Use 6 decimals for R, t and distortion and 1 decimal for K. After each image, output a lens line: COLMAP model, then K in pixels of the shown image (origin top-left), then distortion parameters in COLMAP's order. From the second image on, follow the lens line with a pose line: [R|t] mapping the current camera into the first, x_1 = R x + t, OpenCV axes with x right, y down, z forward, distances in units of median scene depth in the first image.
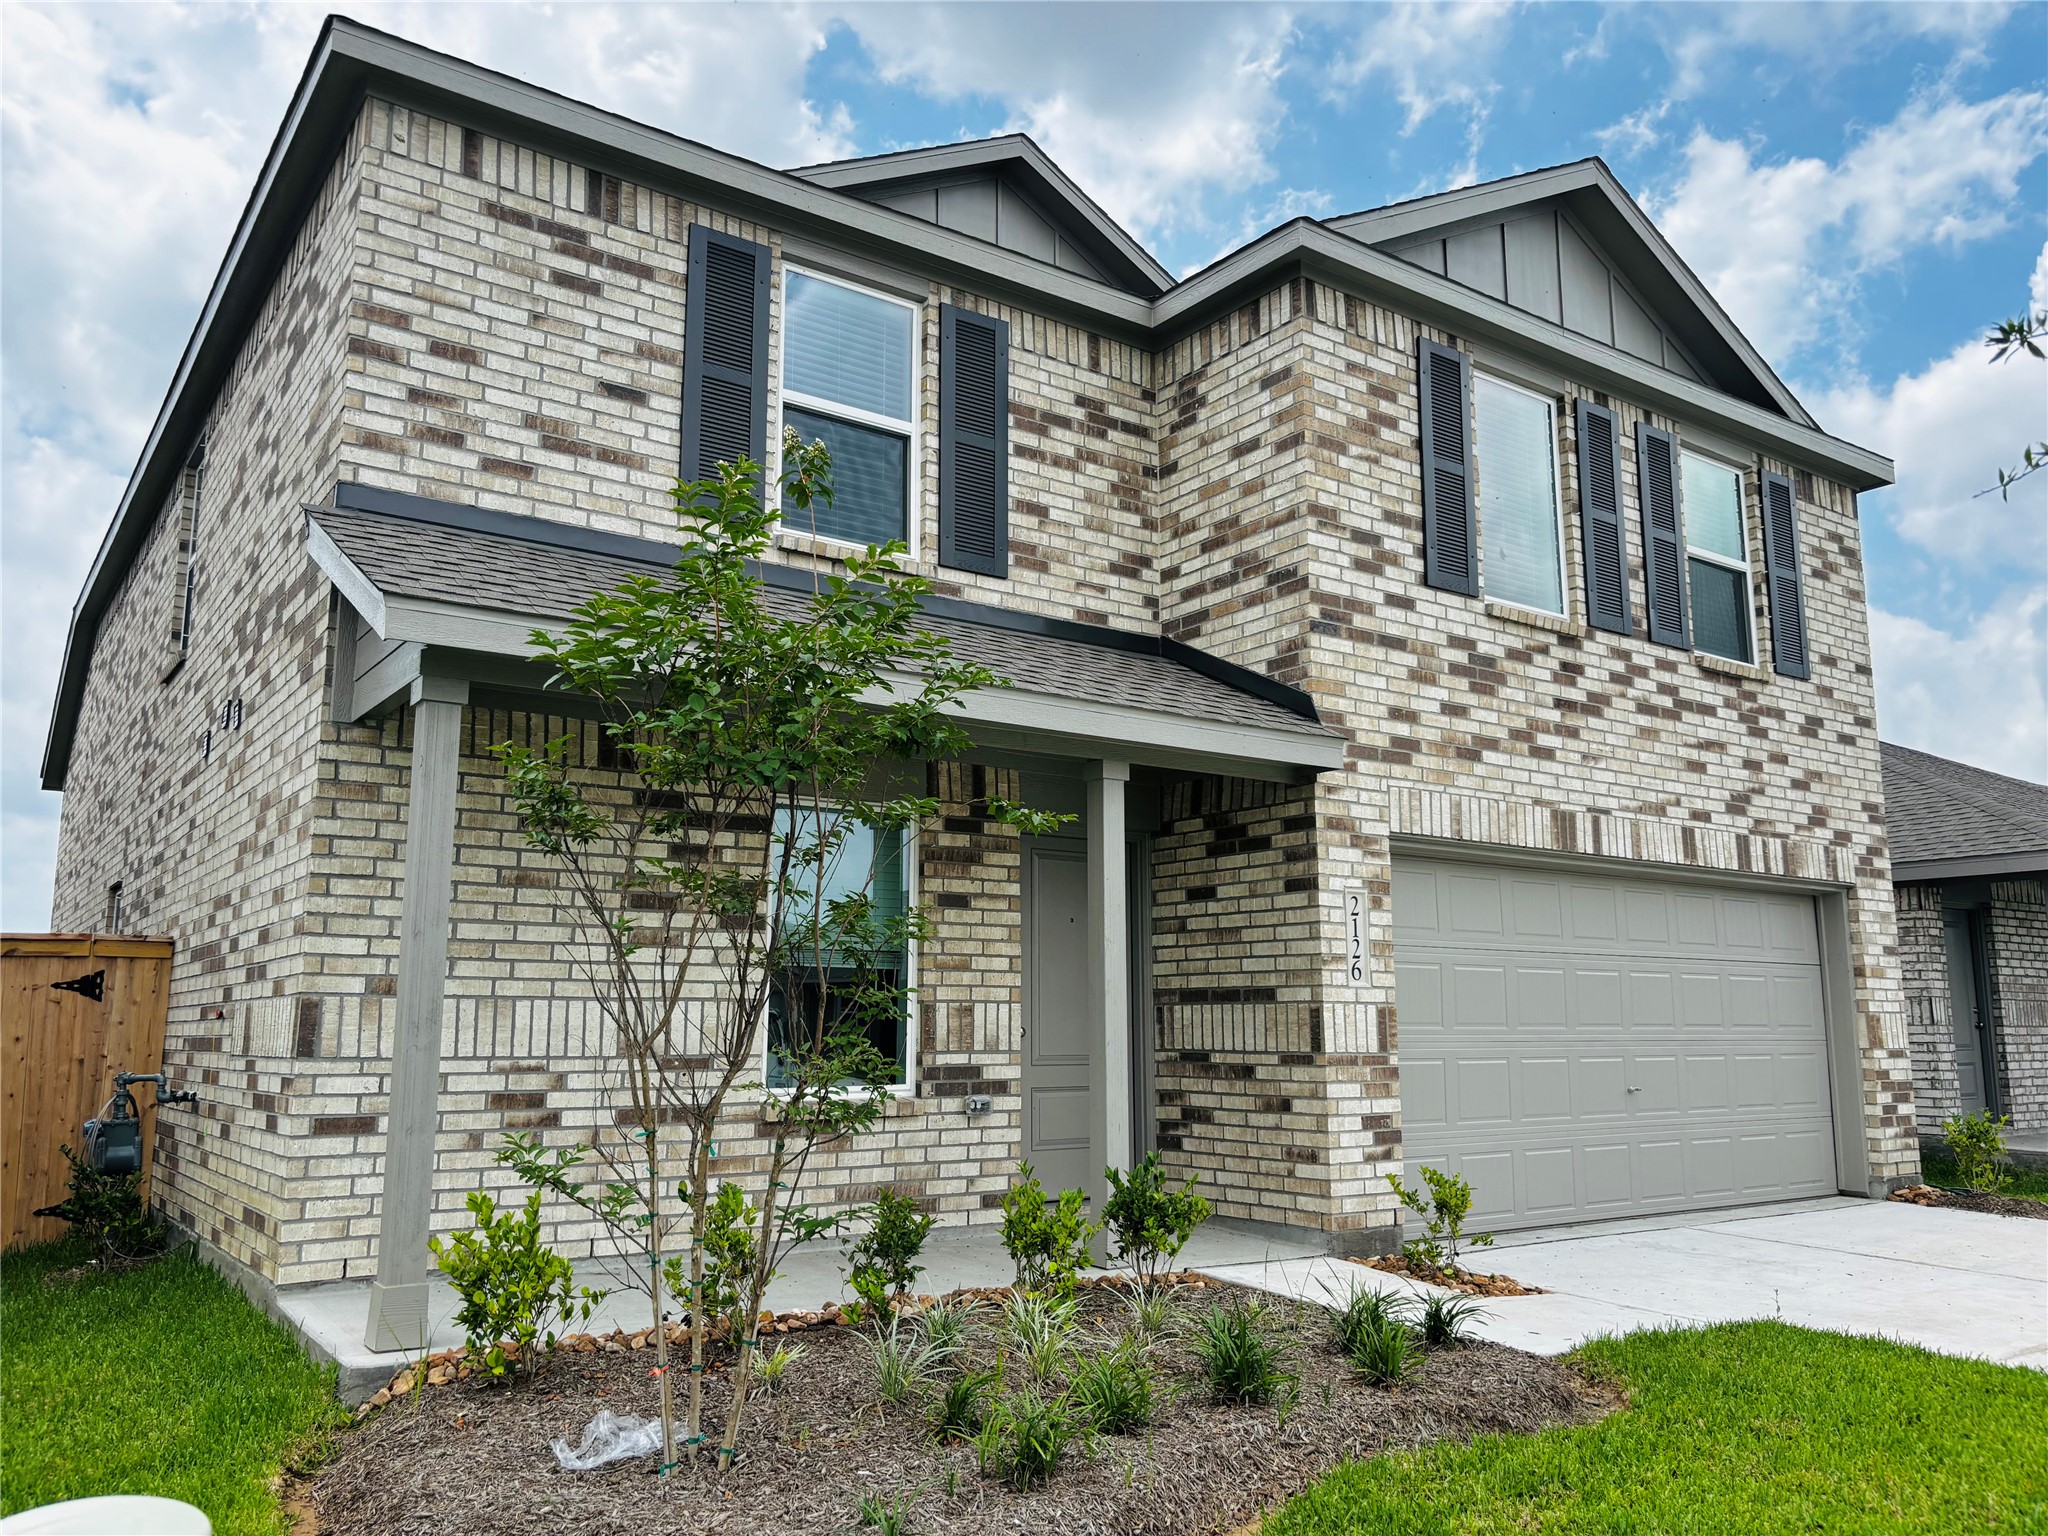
lens RADIAL K [[1562.7, 0, 1024.4], [0, 1562.7, 806.4], [0, 0, 1]] dist [0.108844, -0.273789]
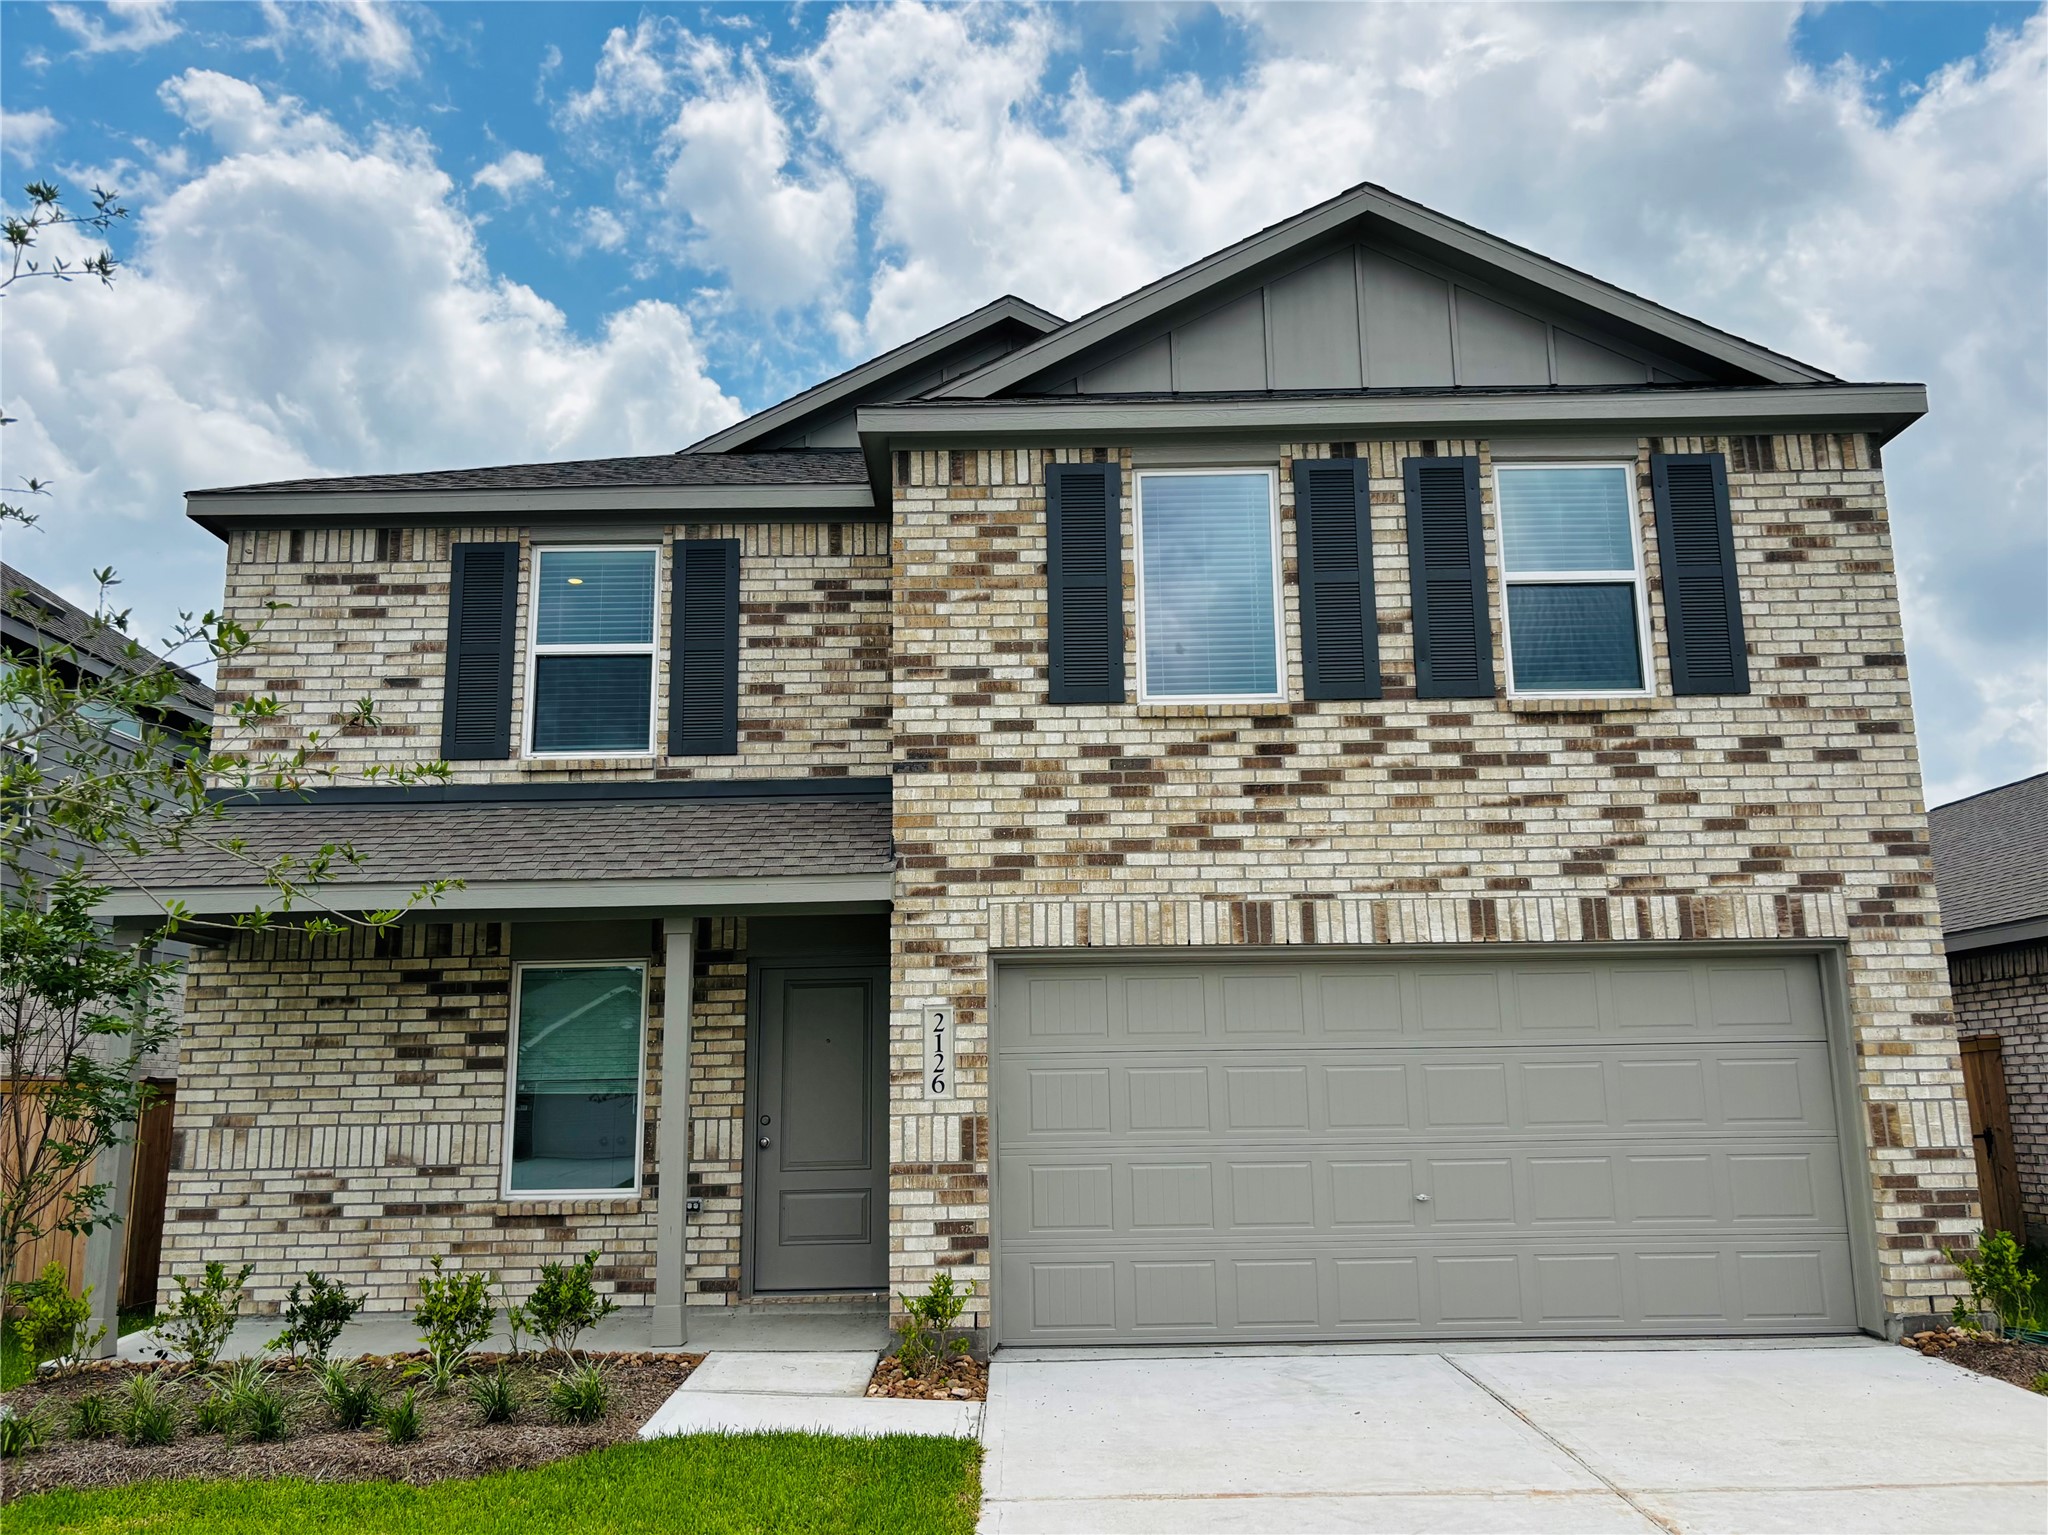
lens RADIAL K [[1690.4, 0, 1024.0], [0, 1690.4, 767.5], [0, 0, 1]] dist [0.121954, -0.307889]
pose [[0.810166, -0.130664, -0.571453, 0.877537], [0.099691, 0.991352, -0.085339, -0.004495], [0.577661, 0.012171, 0.816186, 0.077556]]
